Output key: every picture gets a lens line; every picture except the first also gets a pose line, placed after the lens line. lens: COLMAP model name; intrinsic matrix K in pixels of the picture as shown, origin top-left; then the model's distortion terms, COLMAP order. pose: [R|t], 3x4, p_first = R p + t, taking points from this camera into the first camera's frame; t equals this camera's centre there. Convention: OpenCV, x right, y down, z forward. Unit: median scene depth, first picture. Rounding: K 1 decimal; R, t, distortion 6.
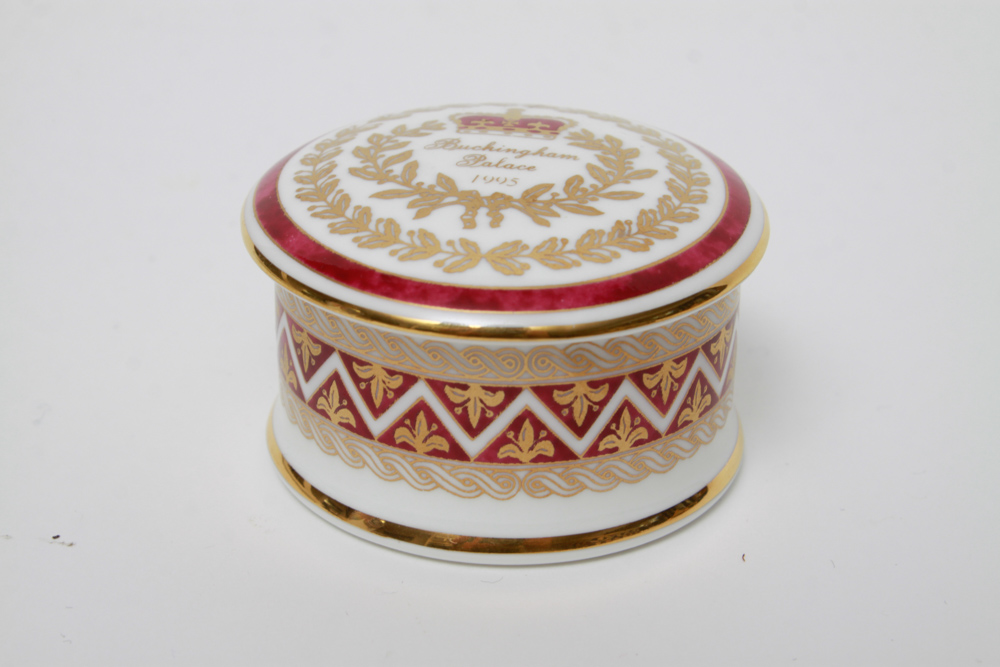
lens RADIAL K [[2518.1, 0, 500.2], [0, 2518.1, 333.5], [0, 0, 1]] dist [0.129442, 0.000000]
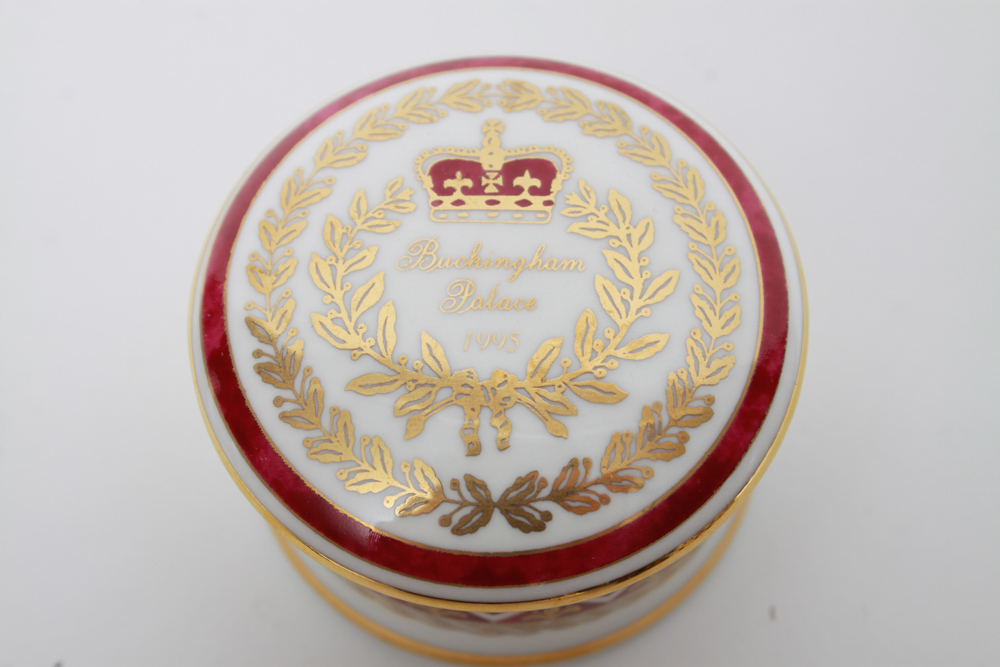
lens RADIAL K [[1940.4, 0, 500.0], [0, 1940.4, 333.2], [0, 0, 1]] dist [-0.097441, 0.000000]
pose [[0.994346, -0.102800, 0.026618, -0.016559], [0.061434, 0.761352, 0.645422, -0.491464], [-0.086615, -0.640137, 0.763362, 0.528738]]
